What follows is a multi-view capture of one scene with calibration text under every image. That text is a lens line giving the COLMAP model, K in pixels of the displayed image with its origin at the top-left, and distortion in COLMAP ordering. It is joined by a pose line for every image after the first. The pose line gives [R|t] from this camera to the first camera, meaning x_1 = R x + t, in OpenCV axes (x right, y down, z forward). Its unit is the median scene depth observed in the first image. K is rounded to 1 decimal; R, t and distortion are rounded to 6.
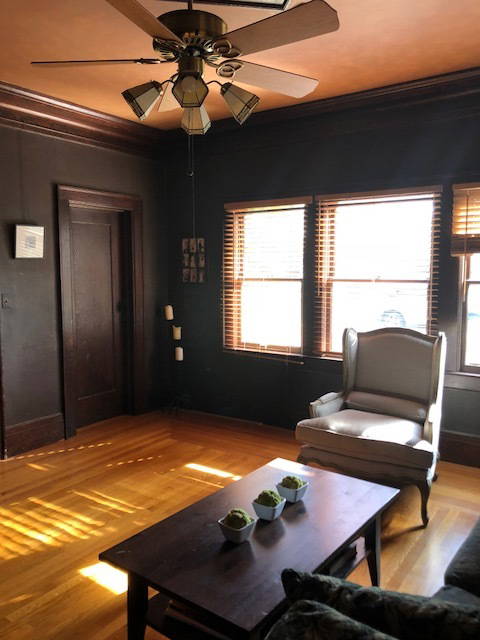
lens RADIAL K [[524.1, 0, 241.6], [0, 524.1, 309.8], [0, 0, 1]] dist [0.042318, -0.041952]
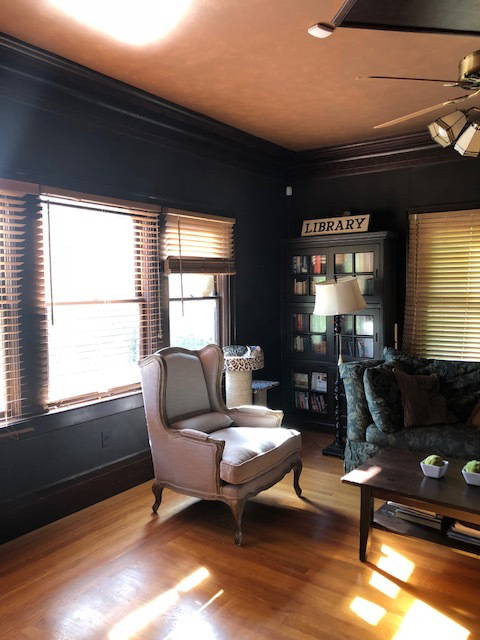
lens RADIAL K [[524.1, 0, 241.9], [0, 524.1, 317.8], [0, 0, 1]] dist [0.042318, -0.041952]
pose [[0.006890, -0.058669, 0.998254, -0.593210], [0.093407, 0.993951, 0.057771, -0.057004], [-0.995604, 0.092846, 0.012329, 0.768055]]
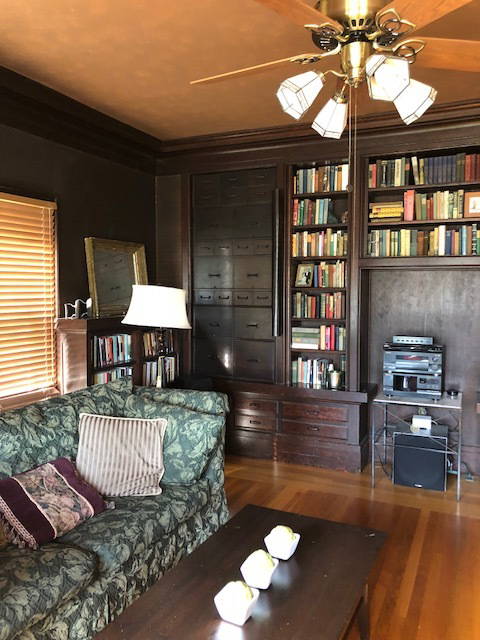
lens RADIAL K [[524.1, 0, 243.6], [0, 524.1, 317.6], [0, 0, 1]] dist [0.042318, -0.041952]
pose [[-0.983087, 0.014020, -0.182602, 0.120956], [-0.011694, 0.990225, 0.138986, -0.080466], [0.182766, 0.138770, -0.973314, 0.915255]]
